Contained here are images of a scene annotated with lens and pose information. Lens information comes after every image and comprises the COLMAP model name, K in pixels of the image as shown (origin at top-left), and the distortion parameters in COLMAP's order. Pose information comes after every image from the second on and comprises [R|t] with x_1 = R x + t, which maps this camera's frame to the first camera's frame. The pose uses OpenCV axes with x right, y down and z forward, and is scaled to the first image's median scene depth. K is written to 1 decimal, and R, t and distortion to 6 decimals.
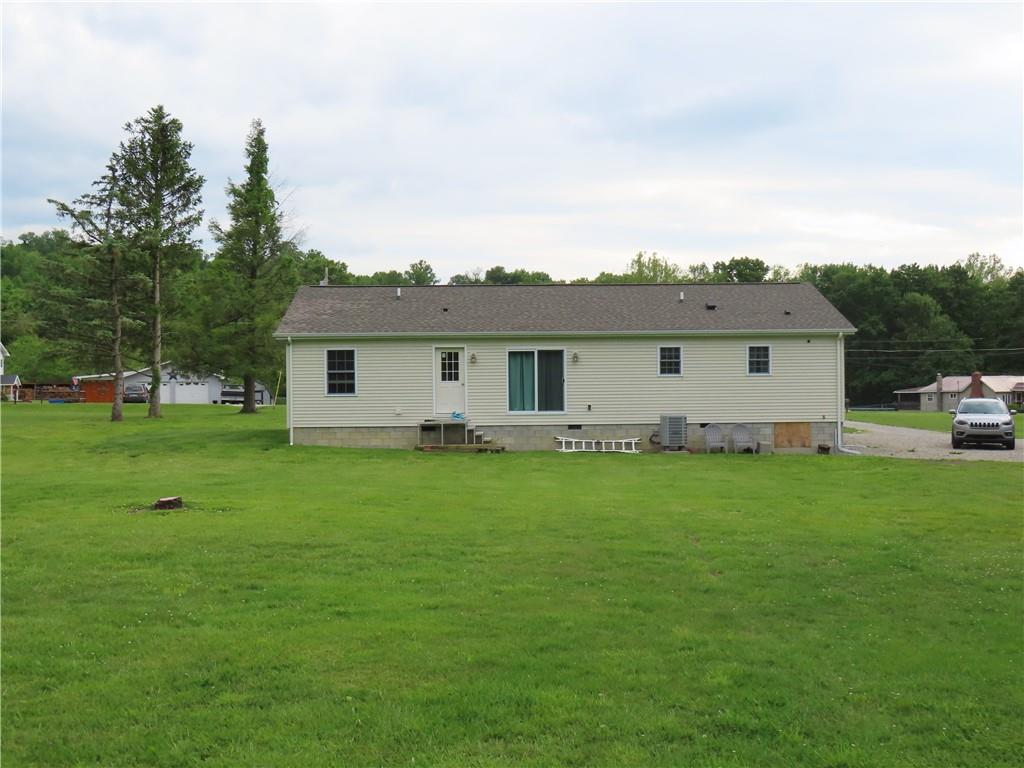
lens RADIAL K [[1044.5, 0, 512.0], [0, 1044.5, 384.0], [0, 0, 1]] dist [-0.005974, -0.007751]
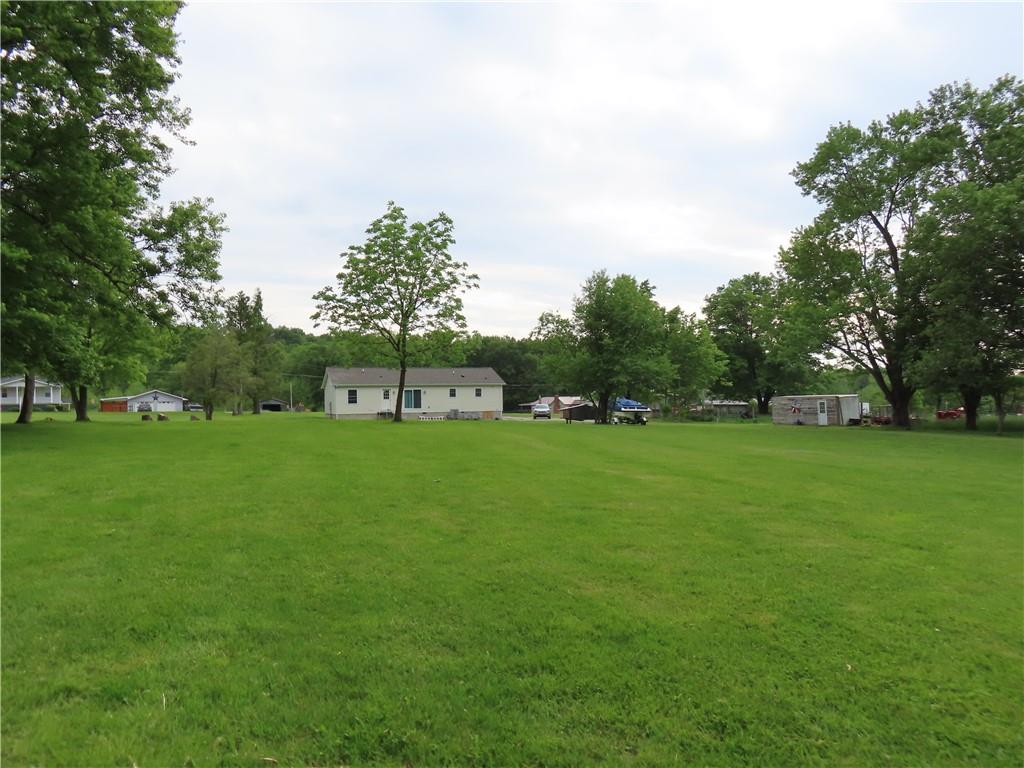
lens RADIAL K [[738.0, 0, 512.0], [0, 738.0, 384.0], [0, 0, 1]] dist [-0.001509, 0.000952]
pose [[0.943161, 0.002319, 0.332327, -0.449122], [0.006137, 0.999684, -0.024392, 0.007746], [-0.332279, 0.025045, 0.942849, -1.269411]]
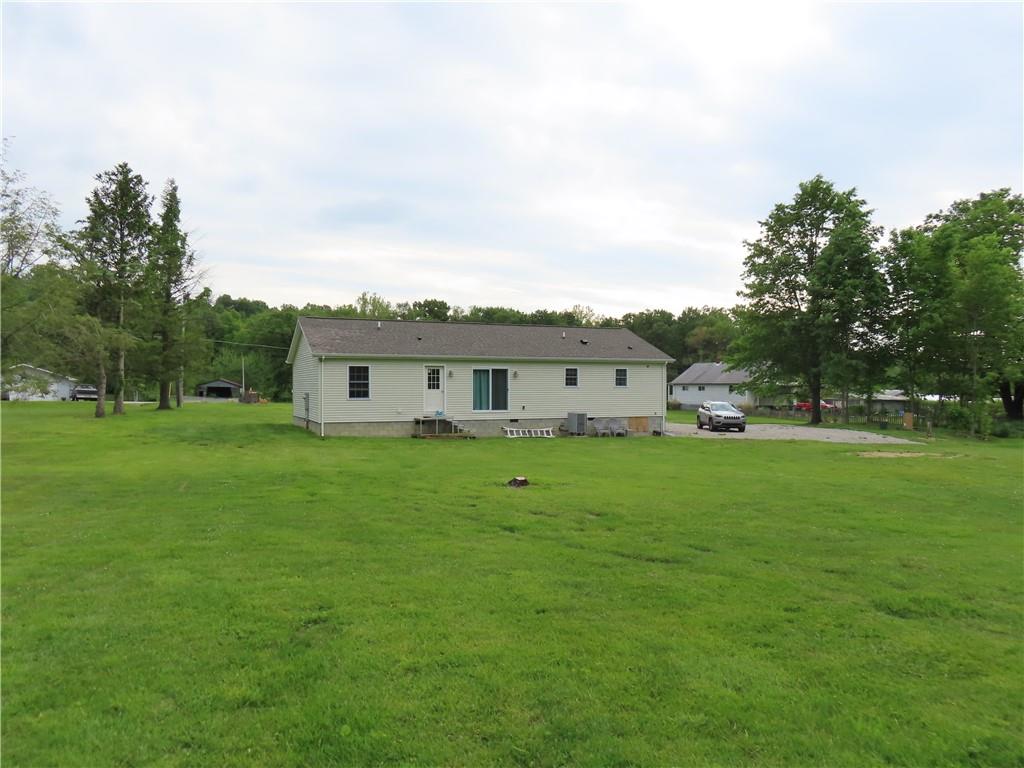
lens RADIAL K [[738.0, 0, 512.0], [0, 738.0, 384.0], [0, 0, 1]] dist [-0.001509, 0.000952]
pose [[0.927426, 0.010463, 0.373860, -0.338147], [-0.010182, 0.999944, -0.002727, -0.008429], [-0.373868, -0.001277, 0.927481, 0.020945]]
